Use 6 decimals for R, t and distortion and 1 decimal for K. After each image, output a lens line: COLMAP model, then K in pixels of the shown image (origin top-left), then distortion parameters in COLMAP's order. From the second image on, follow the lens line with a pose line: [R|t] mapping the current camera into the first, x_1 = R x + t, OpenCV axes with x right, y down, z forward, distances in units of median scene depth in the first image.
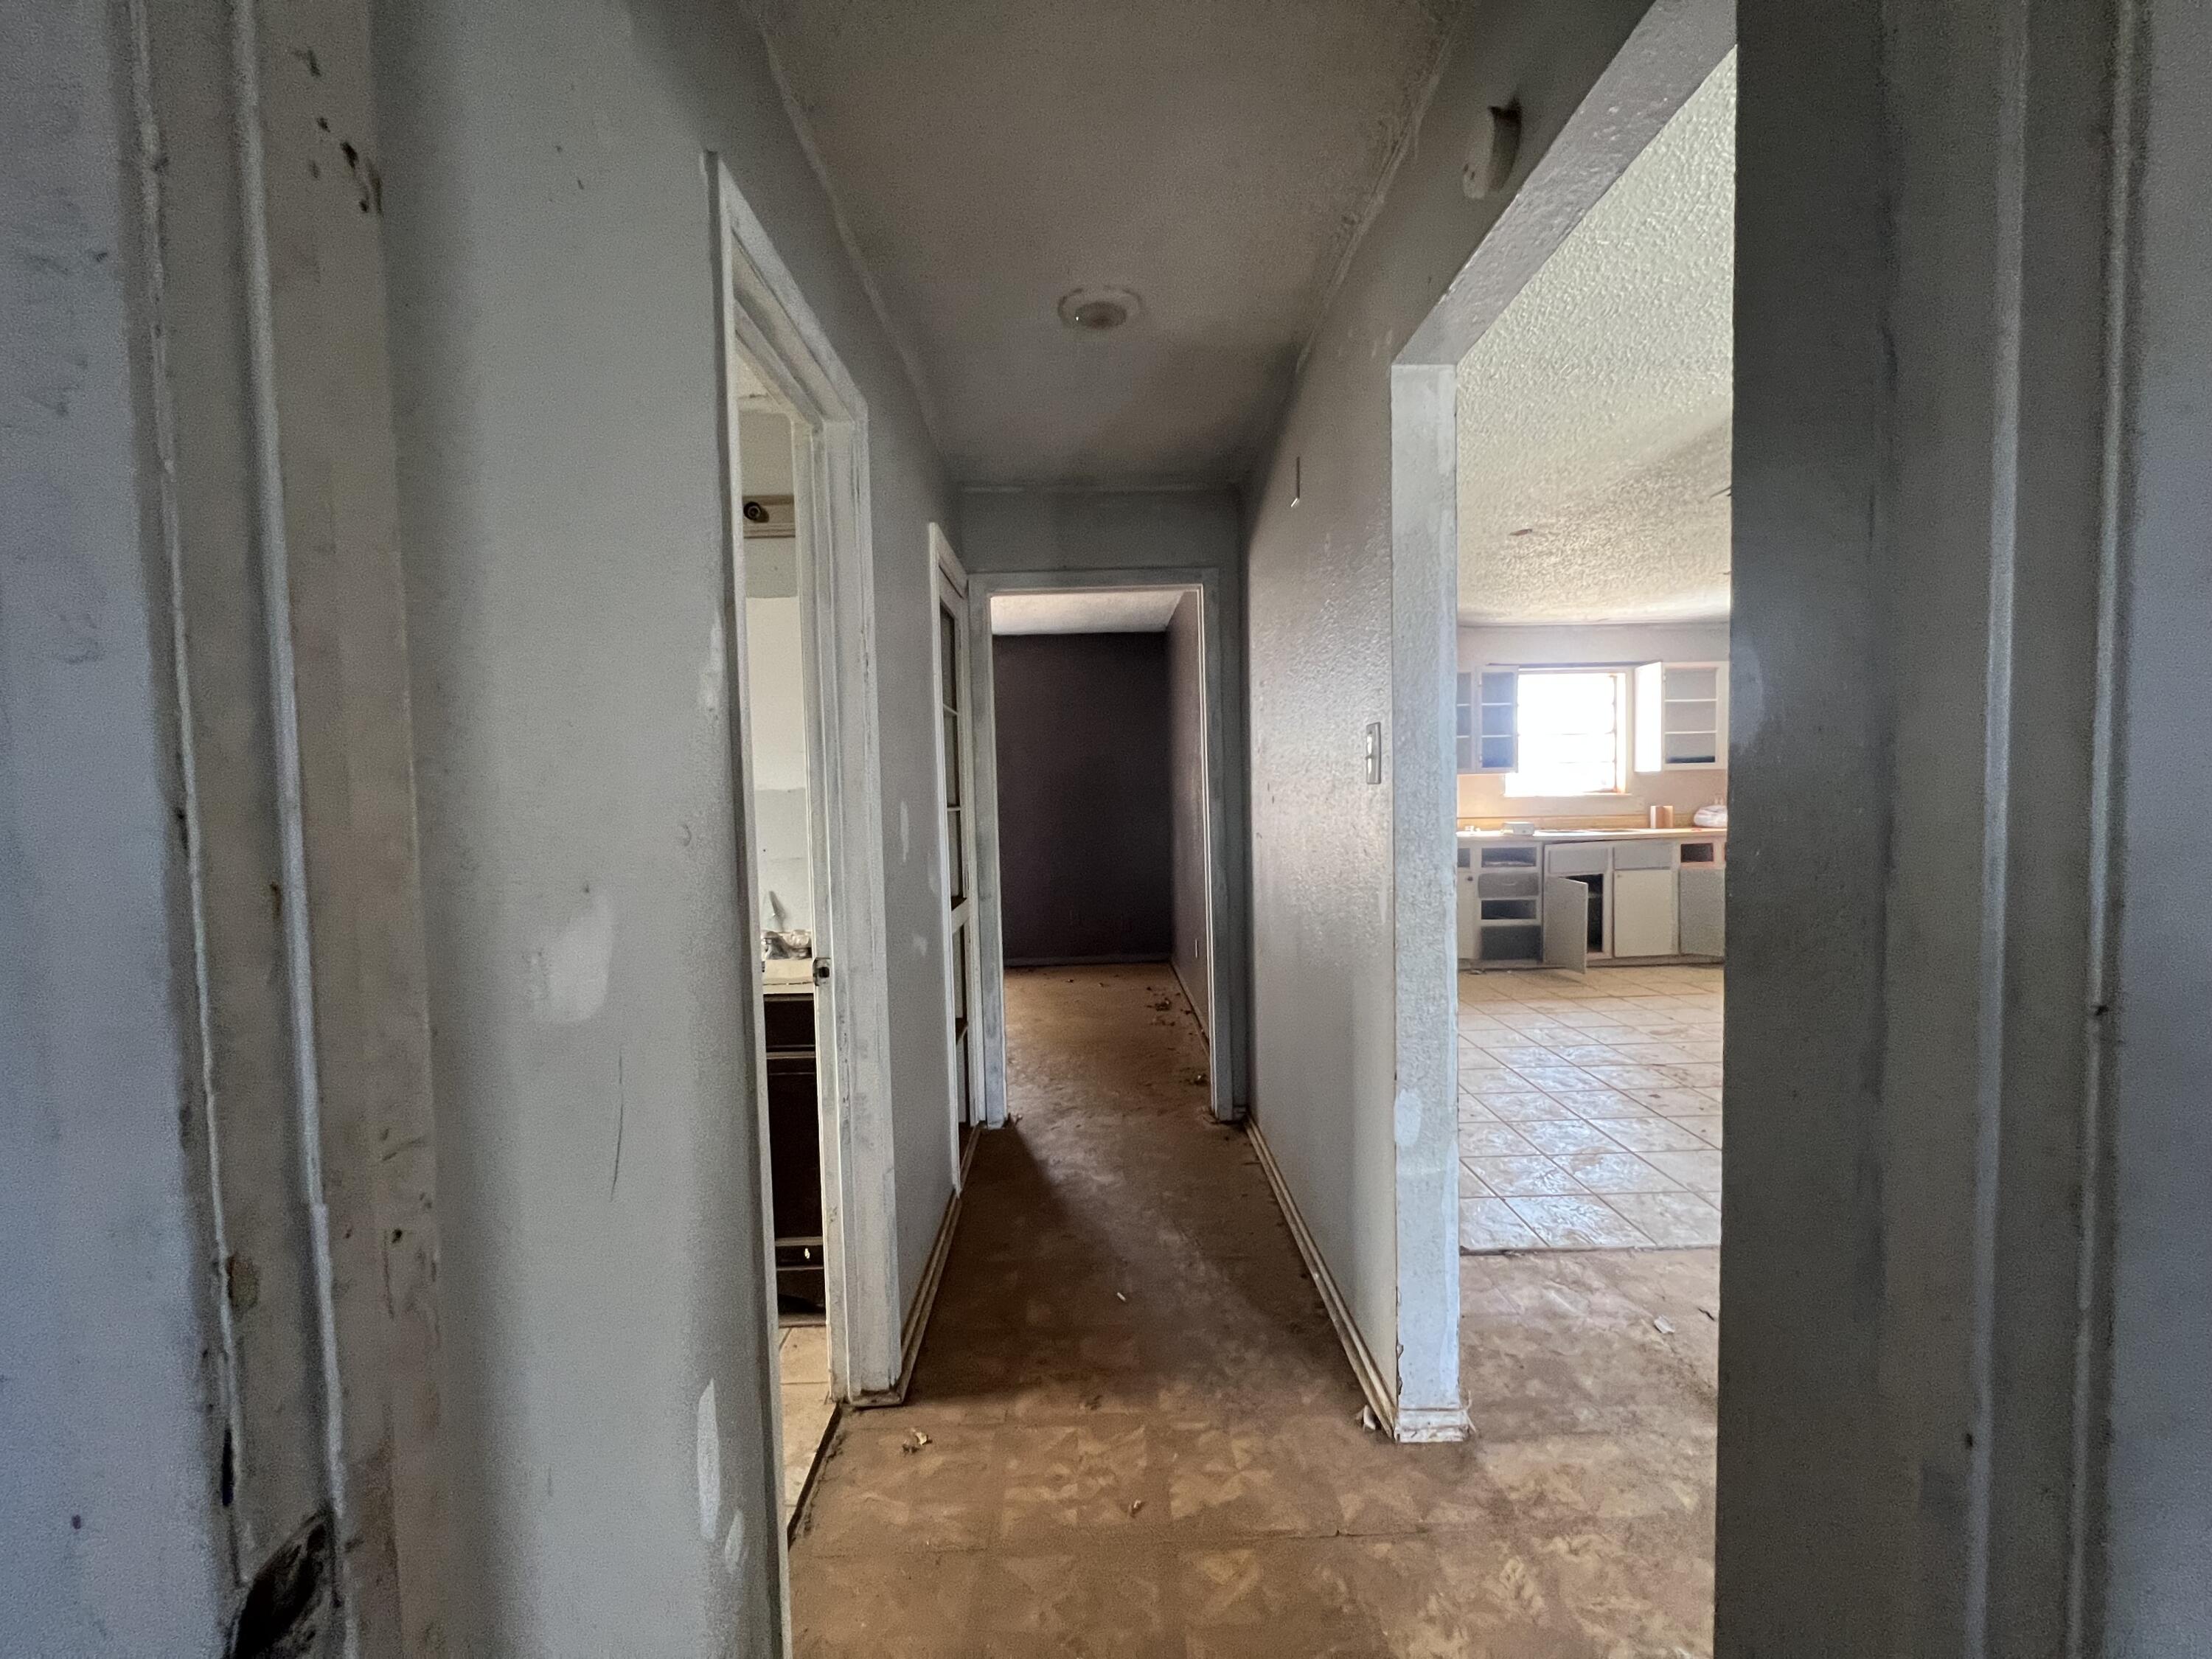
lens RADIAL K [[887.1, 0, 1106.0], [0, 887.1, 829.5], [0, 0, 1]] dist [0.000788, 0.000125]
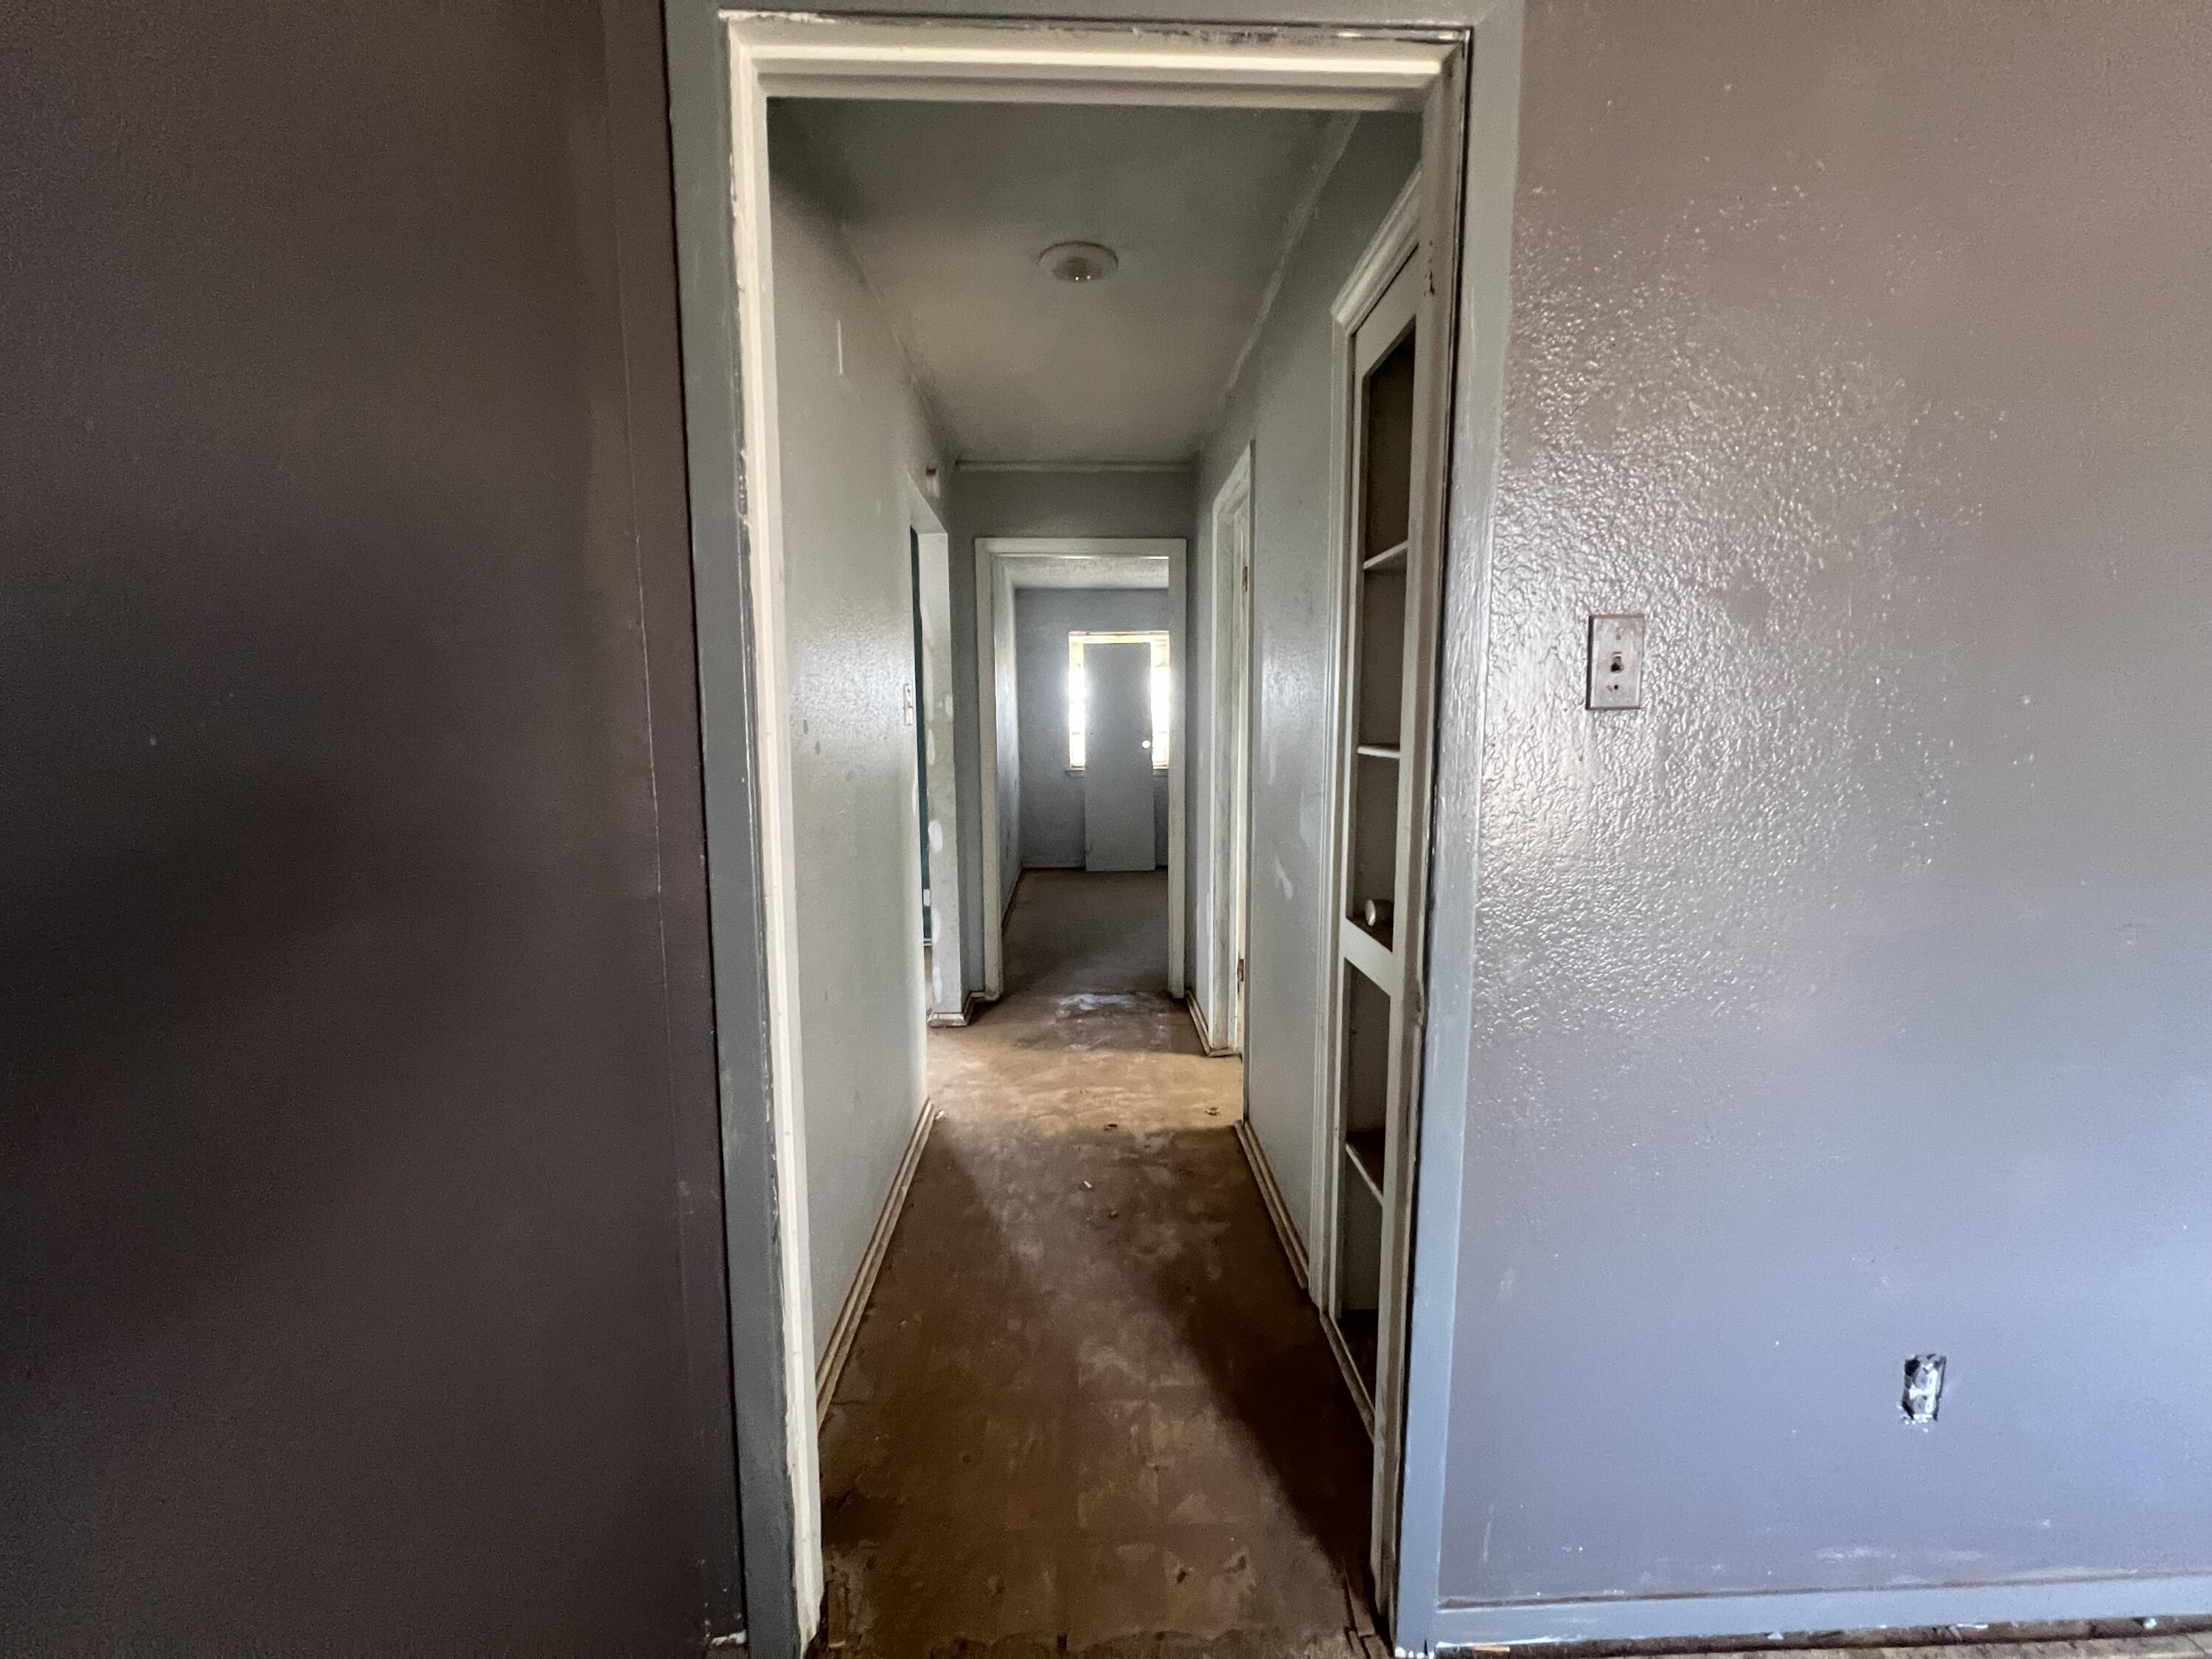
lens RADIAL K [[887.1, 0, 1106.0], [0, 887.1, 829.5], [0, 0, 1]] dist [0.000788, 0.000125]
pose [[-0.999229, 0.037844, -0.010474, -0.013473], [0.035408, 0.983699, 0.176303, -0.135094], [0.016975, 0.175796, -0.984280, 2.499200]]
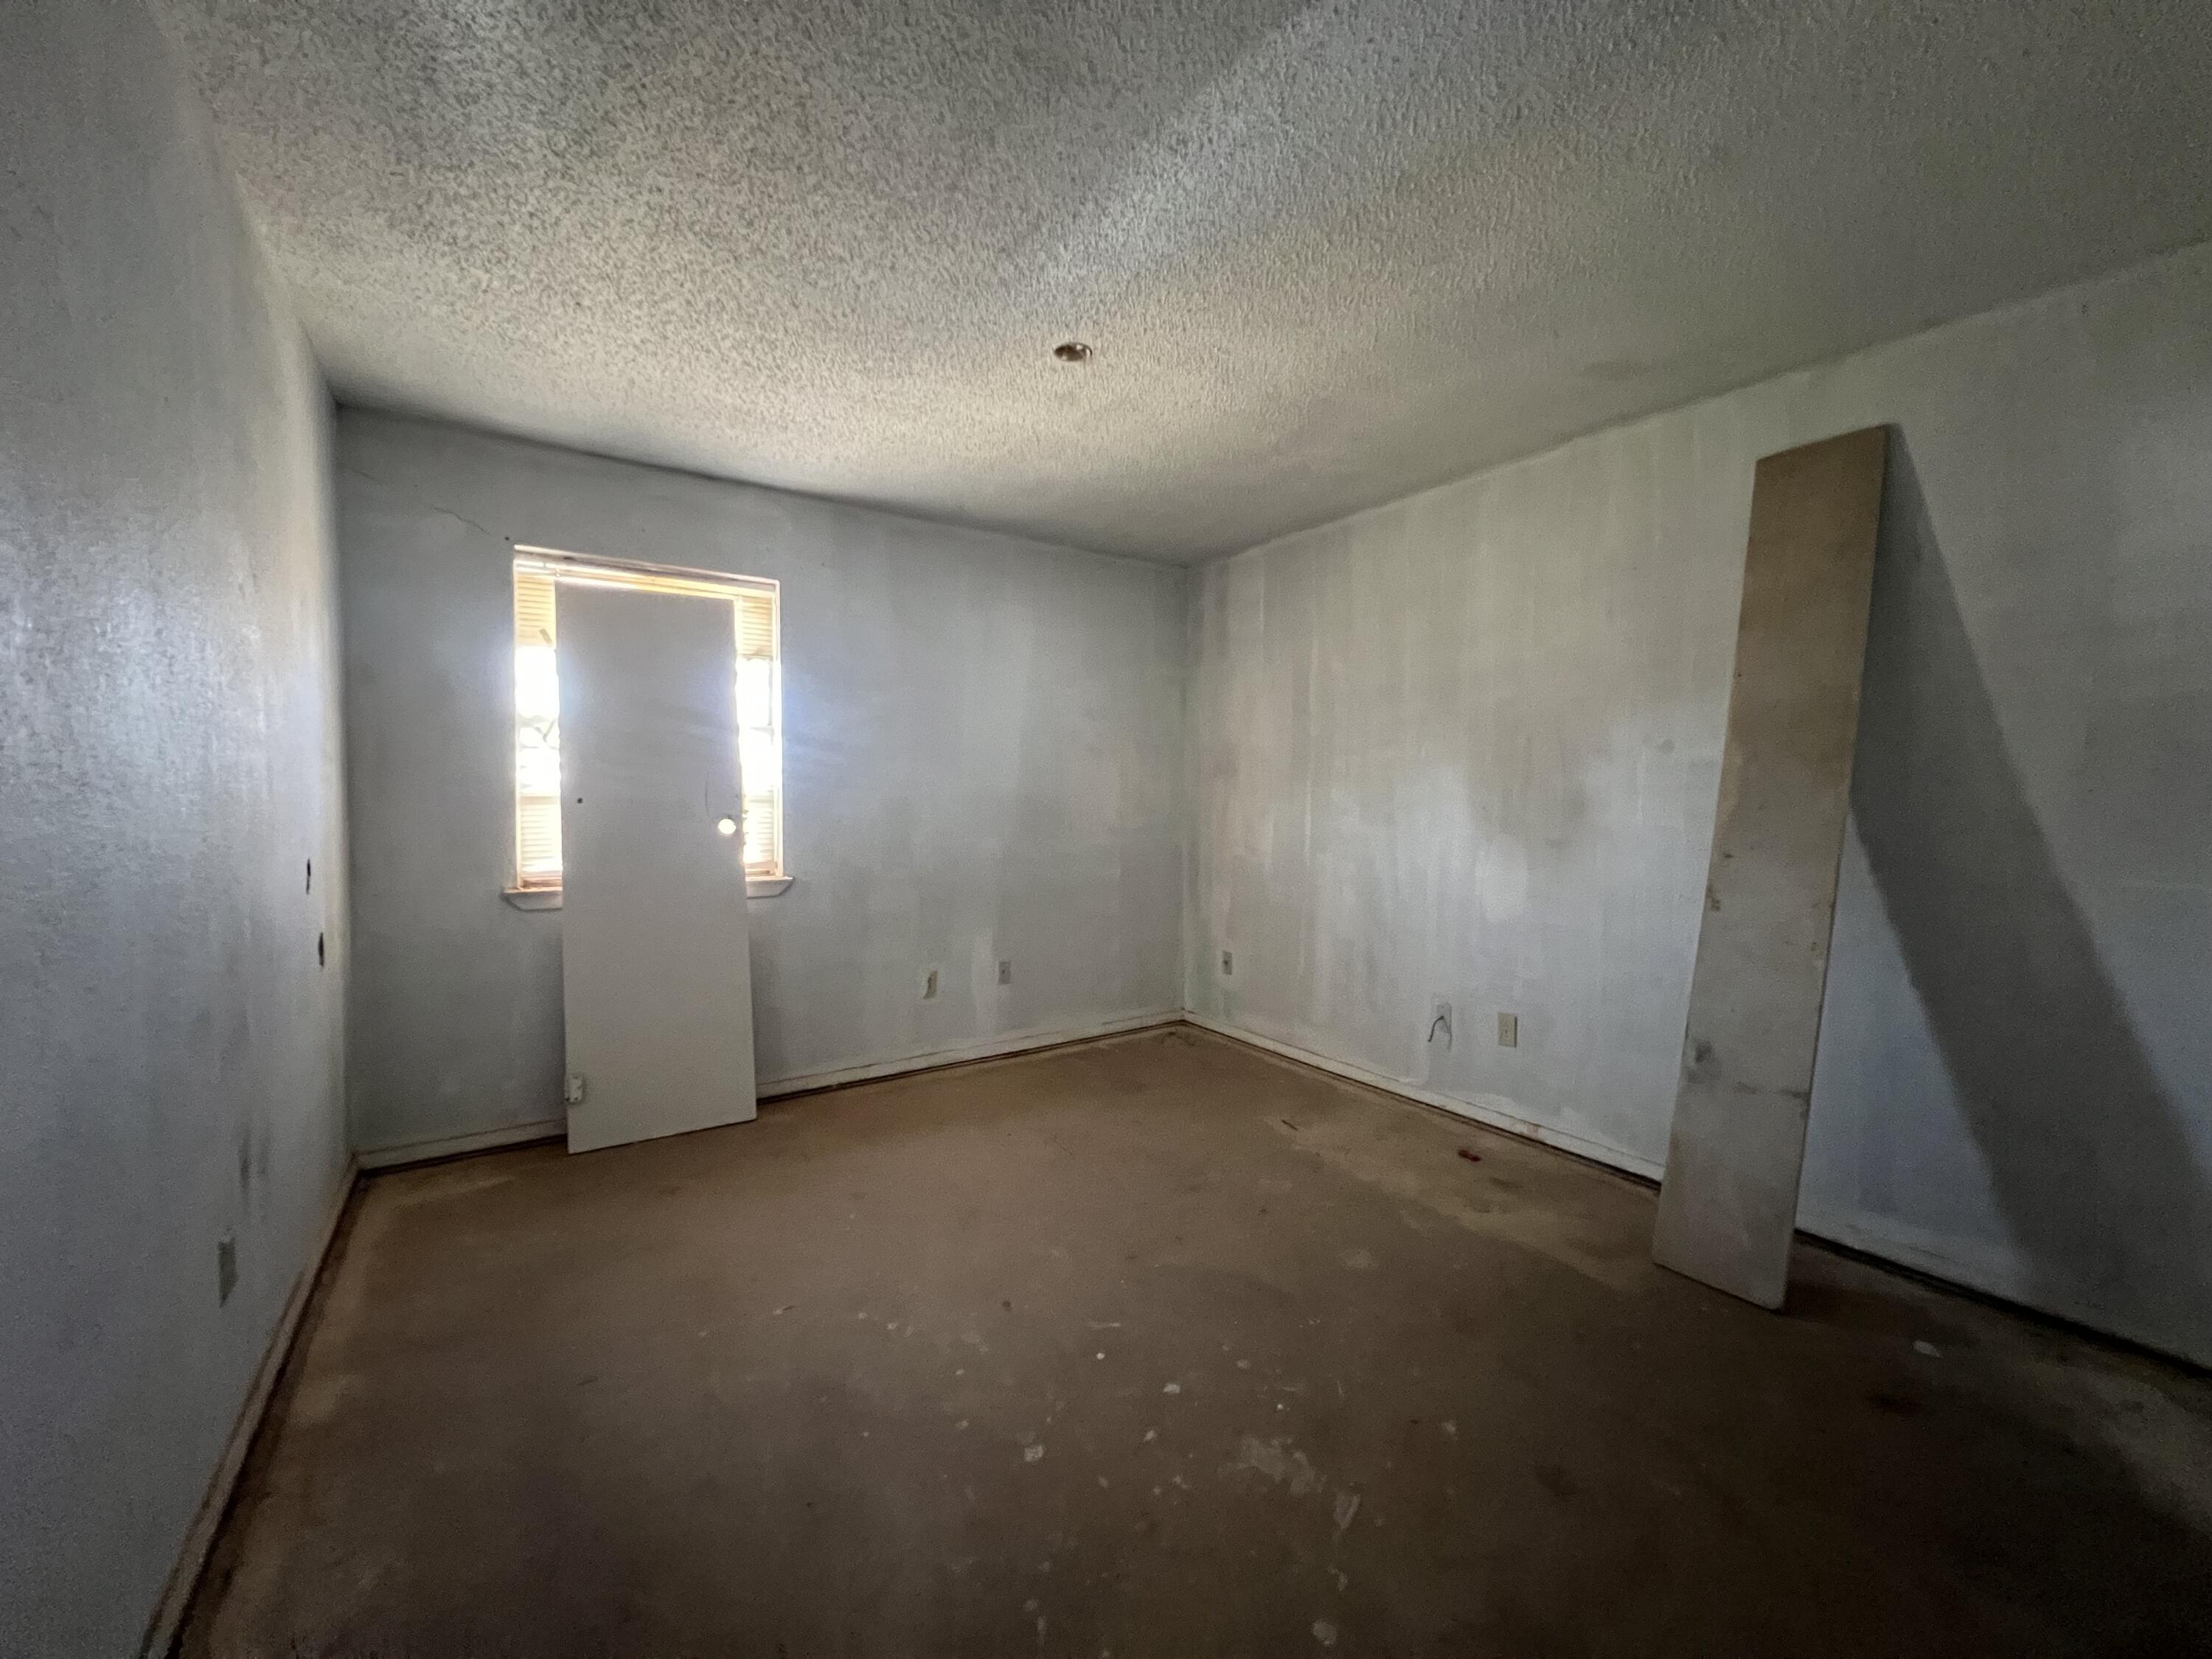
lens RADIAL K [[874.4, 0, 1106.0], [0, 874.4, 829.5], [0, 0, 1]] dist [0.000451, 0.000048]
pose [[-0.844299, 0.042869, -0.534155, 0.019659], [-0.015288, 0.994462, 0.103976, -0.044576], [0.535654, 0.095953, -0.838968, 1.159083]]
